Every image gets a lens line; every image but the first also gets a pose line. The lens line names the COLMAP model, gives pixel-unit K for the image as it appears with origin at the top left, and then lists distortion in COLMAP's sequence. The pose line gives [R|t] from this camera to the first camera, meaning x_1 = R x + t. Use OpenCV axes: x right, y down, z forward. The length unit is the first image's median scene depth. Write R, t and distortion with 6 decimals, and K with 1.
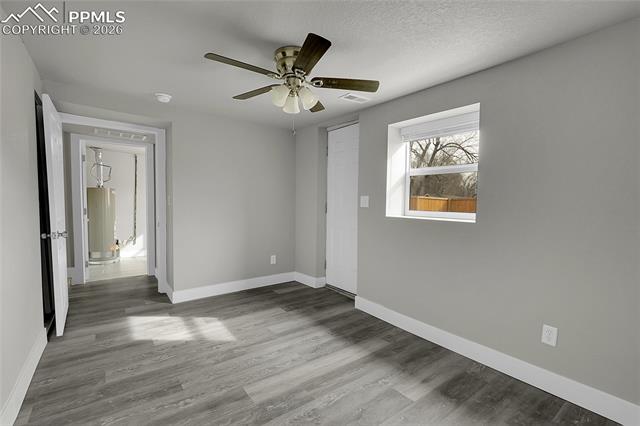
lens RADIAL K [[292.6, 0, 321.8], [0, 292.6, 217.5], [0, 0, 1]] dist [-0.023862, 0.012248]
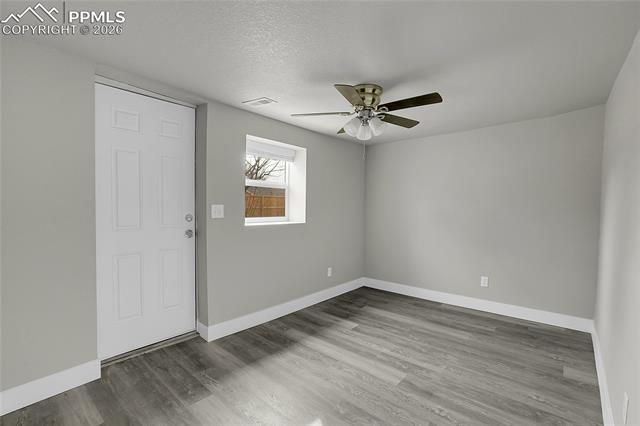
lens RADIAL K [[292.6, 0, 321.8], [0, 292.6, 217.5], [0, 0, 1]] dist [-0.023862, 0.012248]
pose [[-0.218765, -0.065318, 0.973589, -1.050727], [0.029685, 0.996850, 0.073548, -0.125658], [-0.975326, 0.044991, -0.216137, 1.249649]]
